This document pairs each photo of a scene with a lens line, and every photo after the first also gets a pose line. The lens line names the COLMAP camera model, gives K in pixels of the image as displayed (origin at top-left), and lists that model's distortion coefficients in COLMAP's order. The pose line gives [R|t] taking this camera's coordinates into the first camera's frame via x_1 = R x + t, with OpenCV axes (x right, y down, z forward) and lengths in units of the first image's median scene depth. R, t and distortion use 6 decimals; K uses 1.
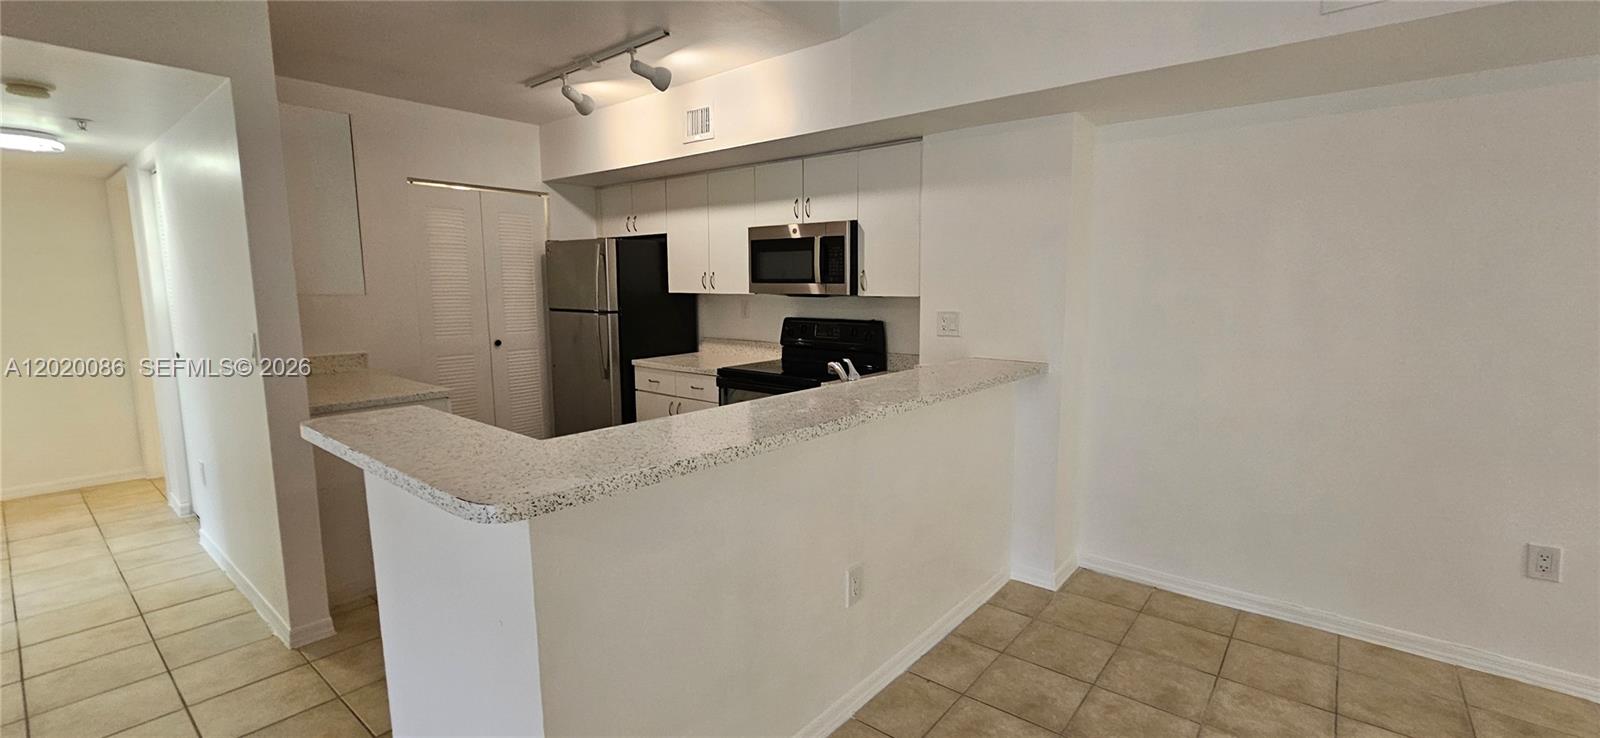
lens RADIAL K [[659.6, 0, 811.7], [0, 659.6, 366.7], [0, 0, 1]] dist [-0.001774, -0.000041]
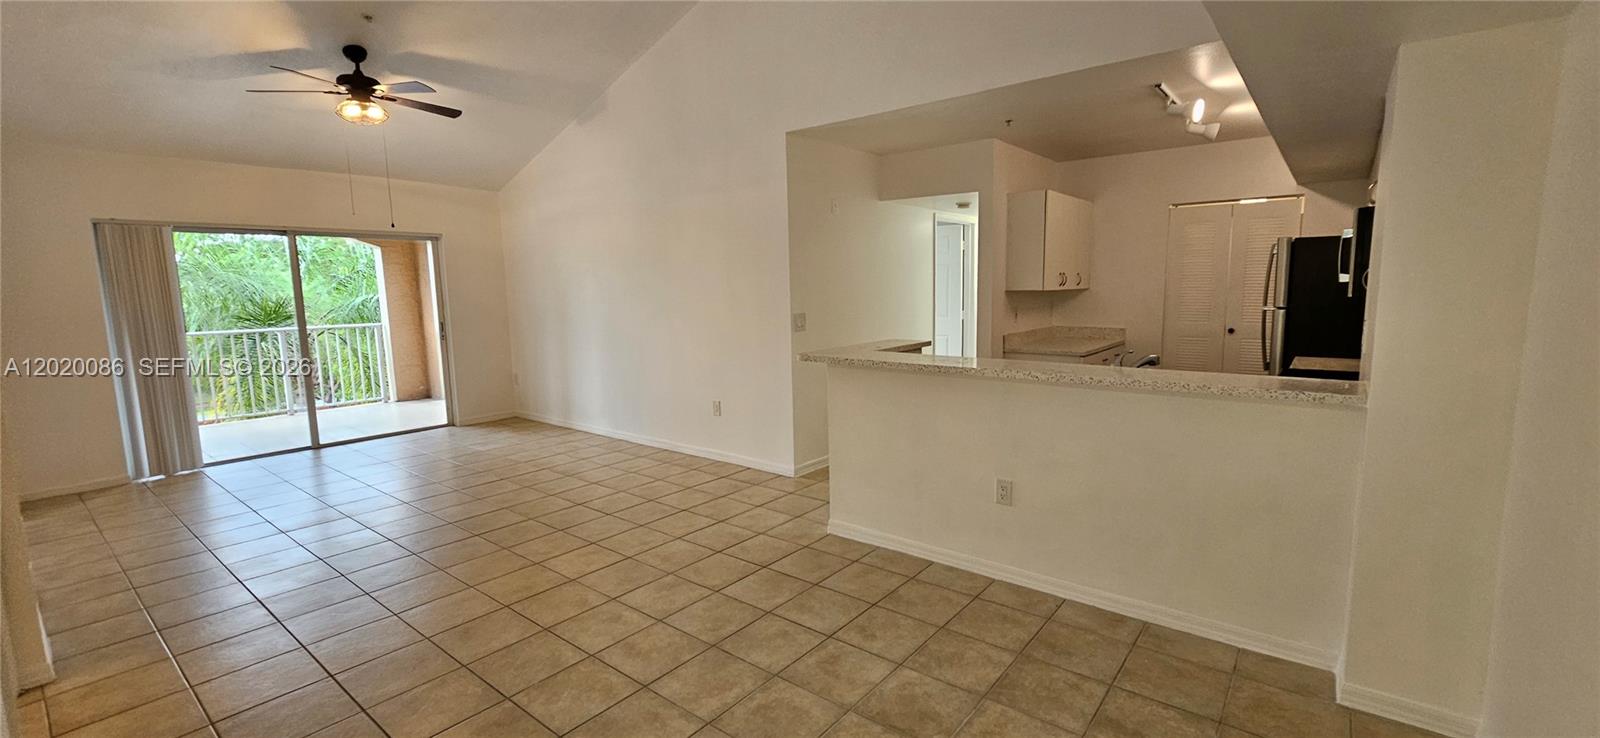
lens RADIAL K [[659.6, 0, 812.8], [0, 659.6, 366.8], [0, 0, 1]] dist [-0.001774, -0.000041]
pose [[0.002393, 0.128356, -0.991725, 0.746775], [-0.106434, 0.986128, 0.127375, -0.045404], [0.994317, 0.105248, 0.016021, 0.257627]]
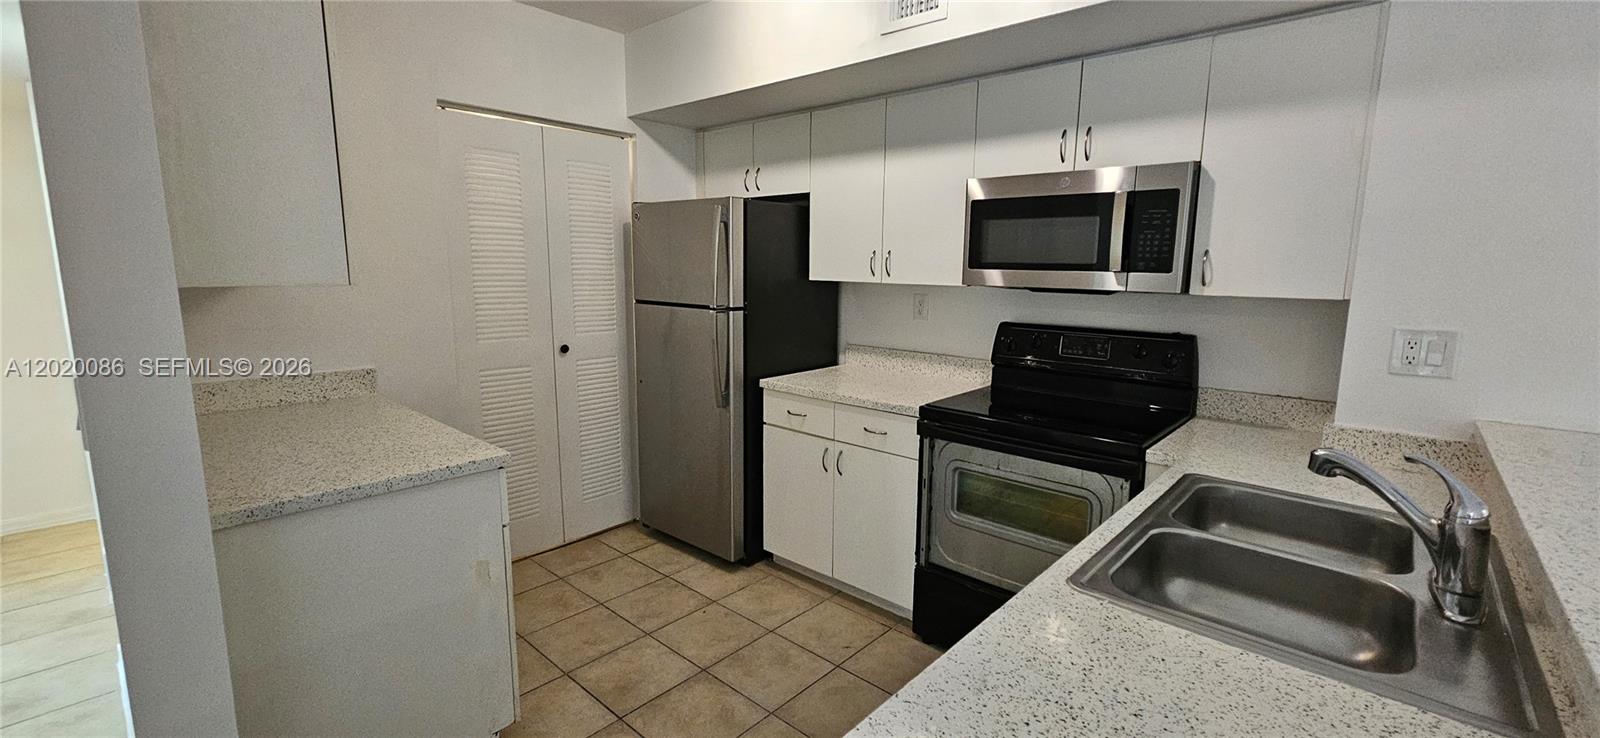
lens RADIAL K [[659.6, 0, 806.5], [0, 659.6, 368.6], [0, 0, 1]] dist [-0.001774, -0.000041]
pose [[0.998554, 0.021259, -0.049378, -0.196846], [-0.019779, 0.999346, 0.030271, -0.044214], [0.049989, -0.029251, 0.998321, 0.336532]]
